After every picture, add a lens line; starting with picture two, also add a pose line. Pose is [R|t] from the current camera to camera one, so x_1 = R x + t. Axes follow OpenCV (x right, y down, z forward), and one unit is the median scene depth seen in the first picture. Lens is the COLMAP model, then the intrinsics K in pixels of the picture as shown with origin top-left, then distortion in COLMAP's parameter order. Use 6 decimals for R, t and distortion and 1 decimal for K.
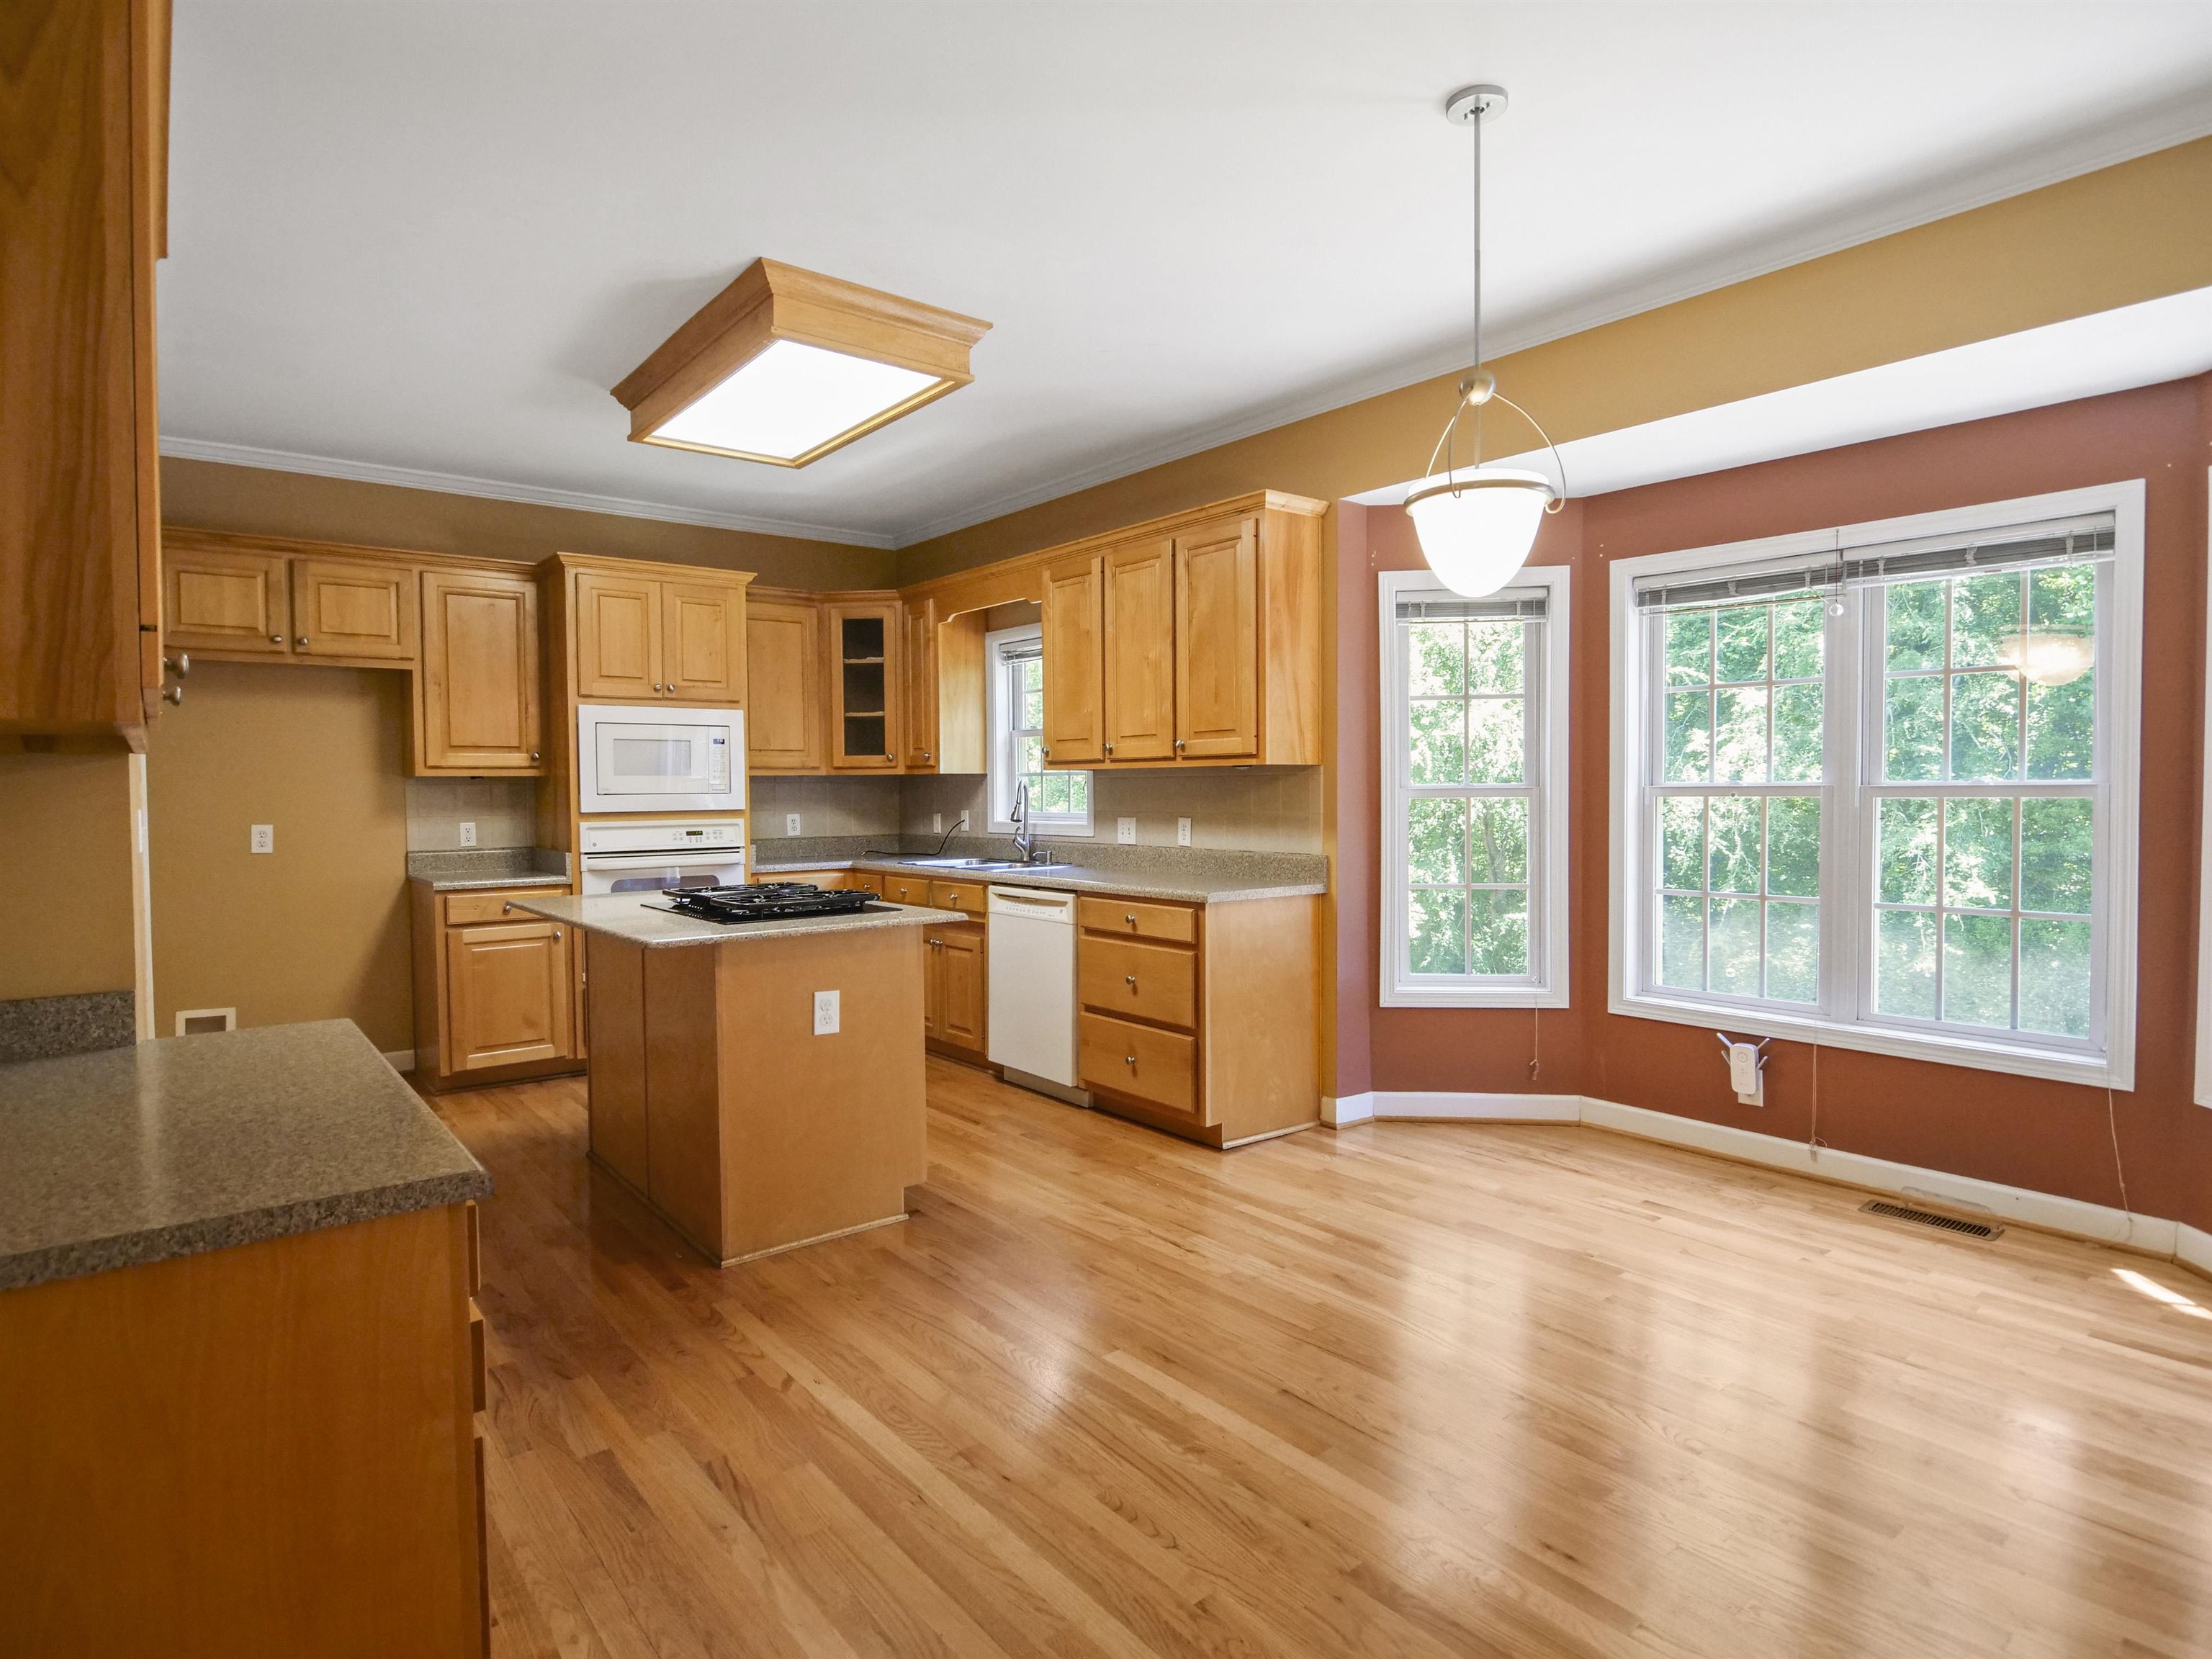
lens RADIAL K [[1196.7, 0, 1106.0], [0, 1196.7, 829.5], [0, 0, 1]] dist [-0.001551, -0.000088]
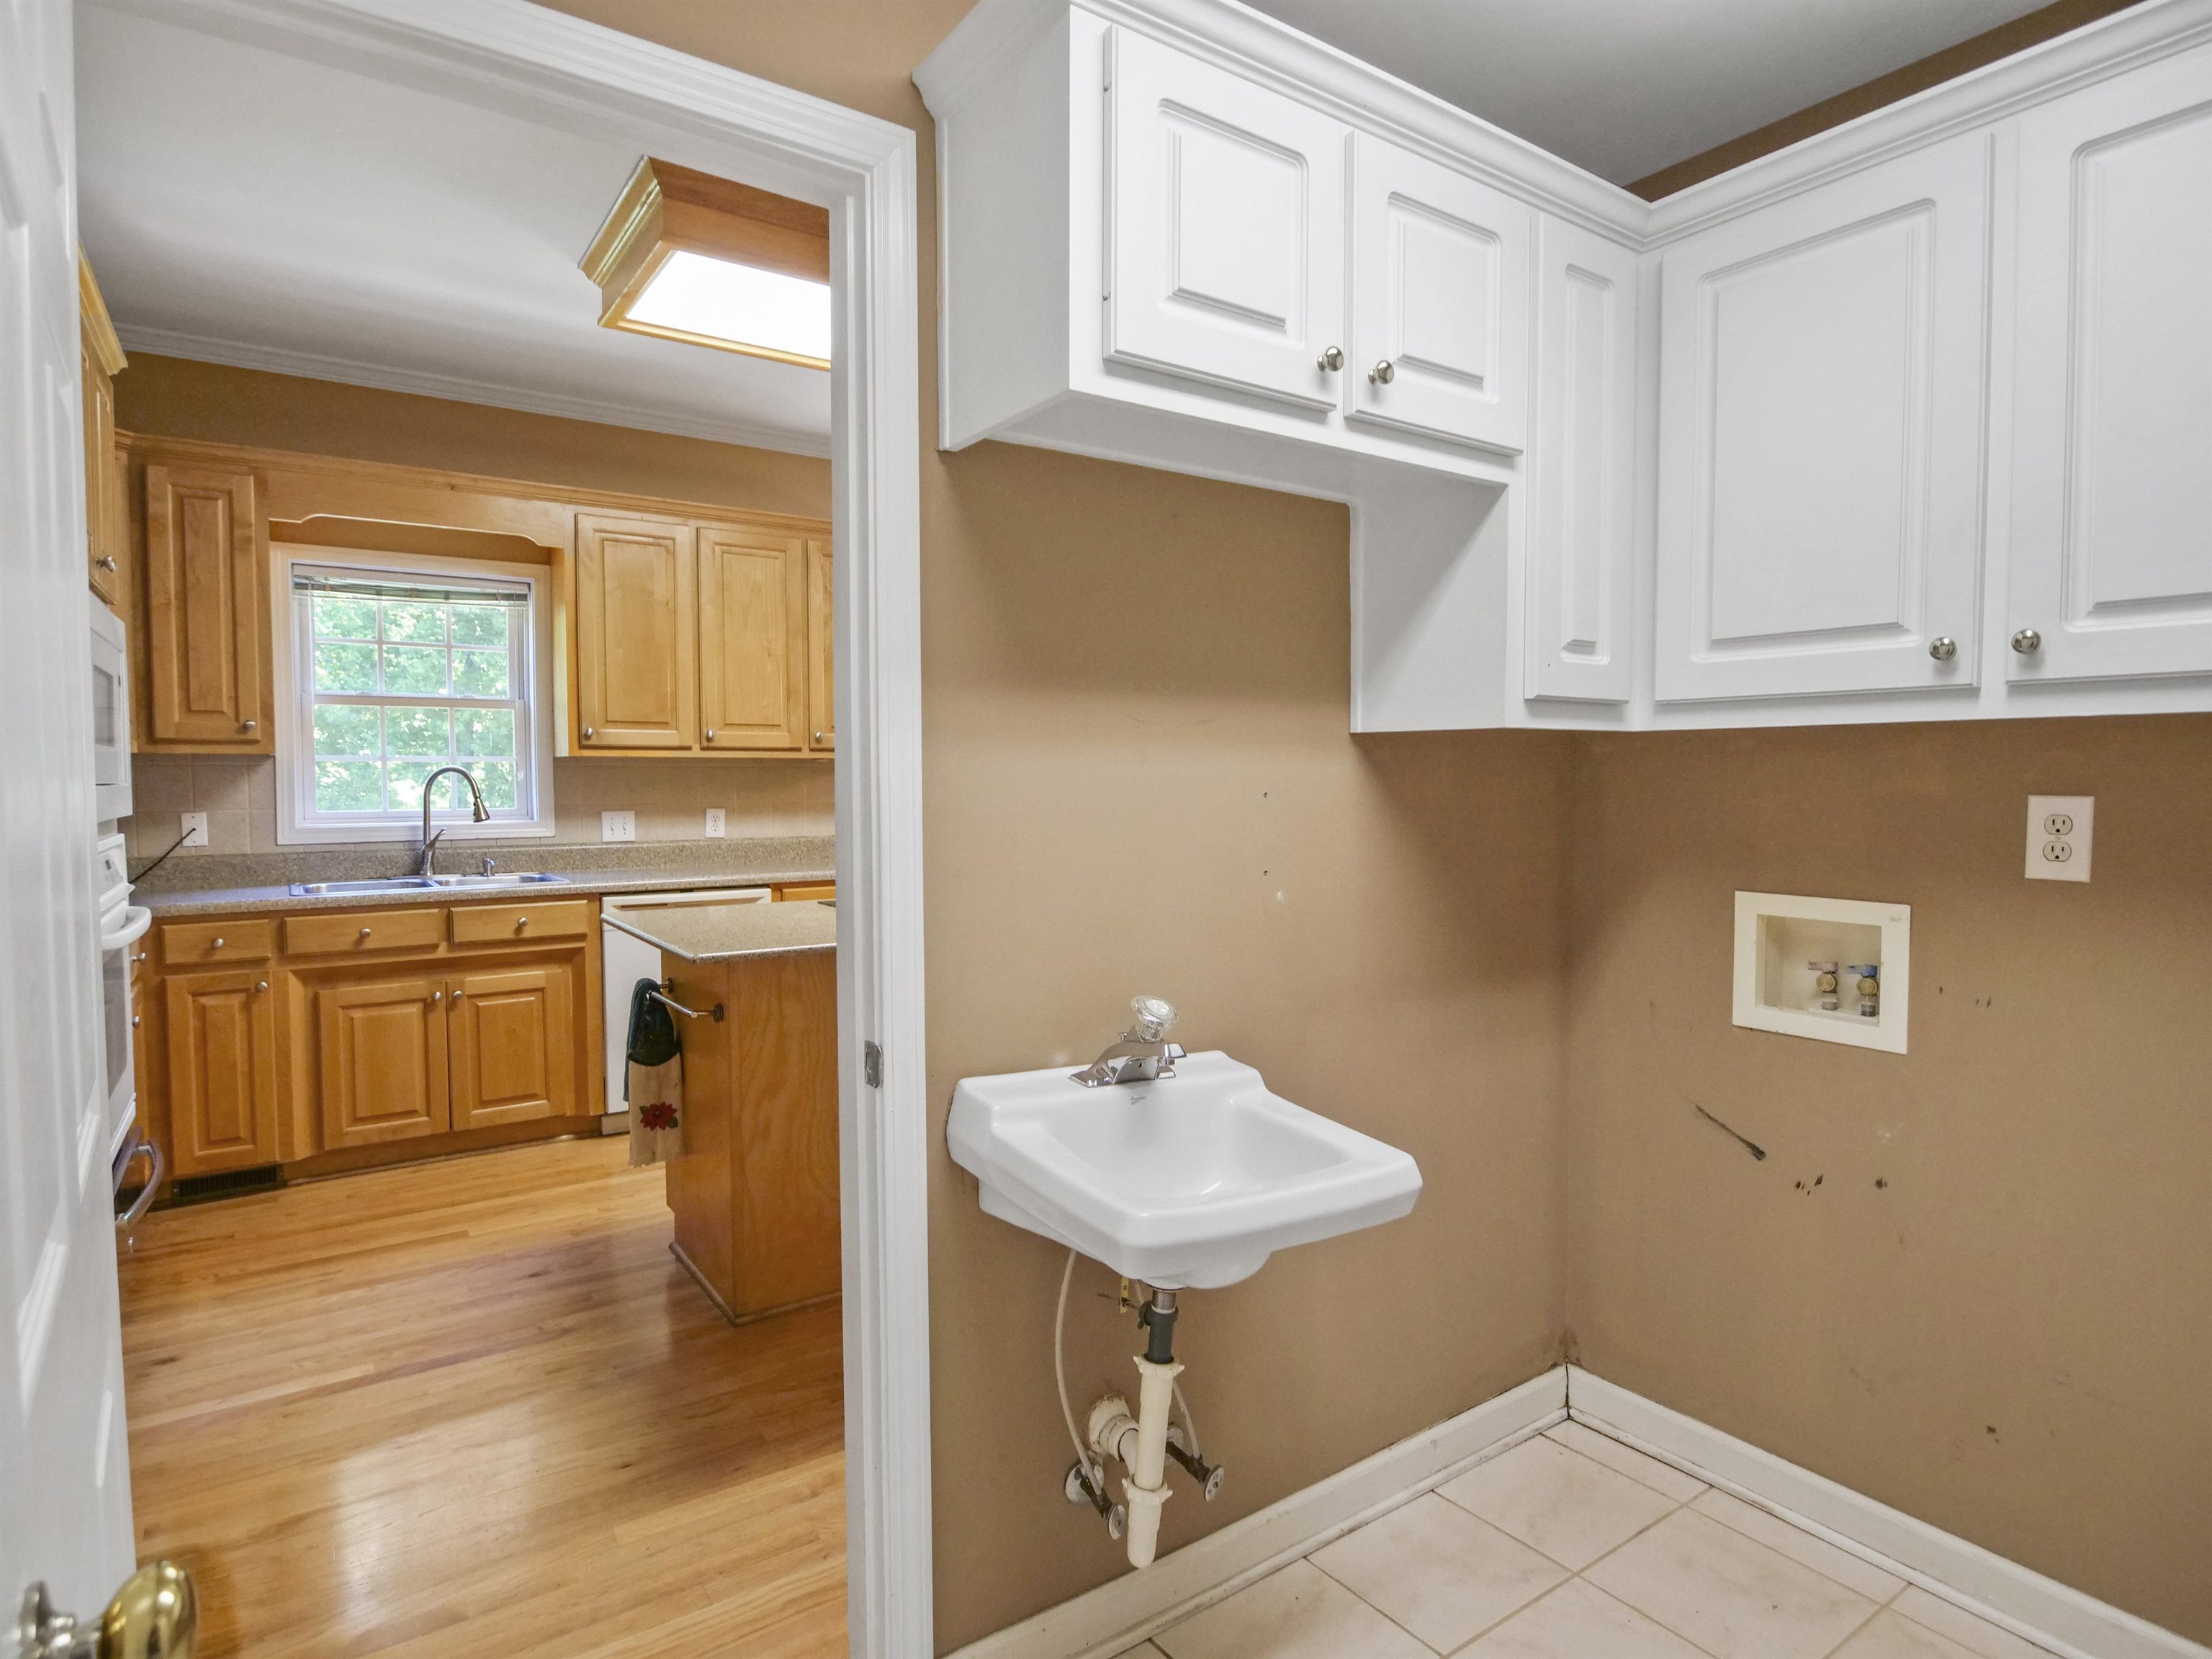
lens RADIAL K [[1196.7, 0, 1106.0], [0, 1196.7, 829.5], [0, 0, 1]] dist [-0.001551, -0.000088]
pose [[0.070393, -0.033694, 0.996950, -0.874173], [0.039201, 0.998751, 0.030987, -0.010565], [-0.996749, 0.036900, 0.071625, 0.603920]]
